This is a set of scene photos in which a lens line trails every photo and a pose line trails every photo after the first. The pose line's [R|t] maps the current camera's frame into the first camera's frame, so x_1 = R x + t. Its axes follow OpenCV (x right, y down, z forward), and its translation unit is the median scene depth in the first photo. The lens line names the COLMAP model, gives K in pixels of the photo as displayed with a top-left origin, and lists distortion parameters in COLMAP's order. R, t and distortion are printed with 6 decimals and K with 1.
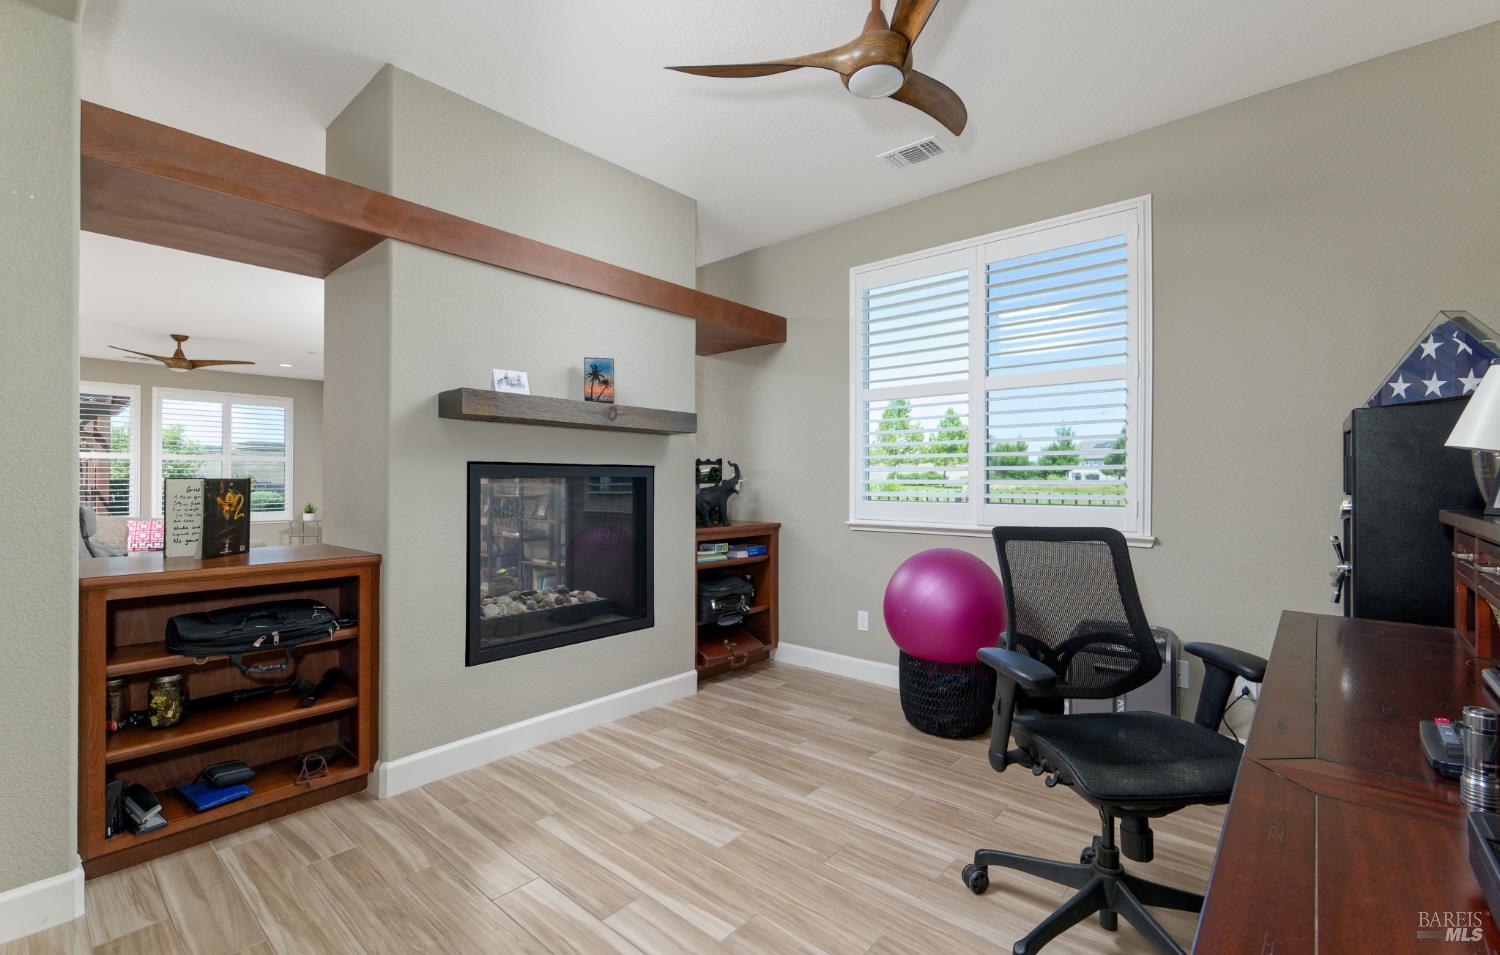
lens RADIAL K [[645.4, 0, 751.0], [0, 645.4, 473.2], [0, 0, 1]] dist [-0.000188, -0.000002]
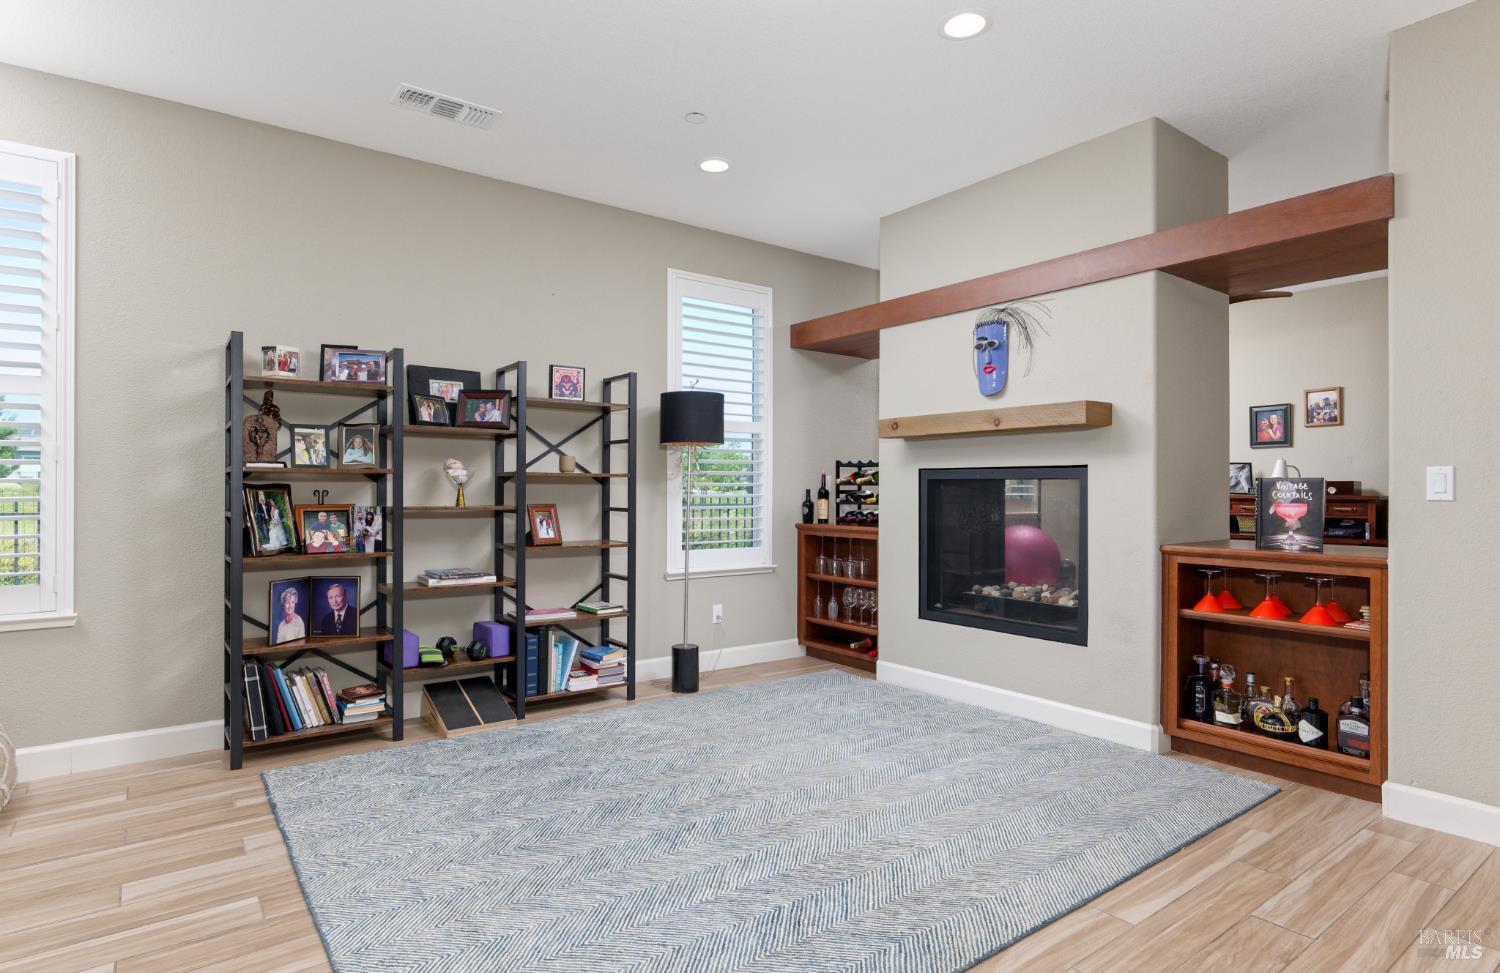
lens RADIAL K [[804.6, 0, 750.5], [0, 804.6, 490.1], [0, 0, 1]] dist [0.000018, 0.000002]
pose [[-0.206722, -0.004624, -0.978389, 1.391426], [0.001790, 0.999985, -0.005104, 0.038190], [0.978398, -0.002806, -0.206710, 1.066801]]
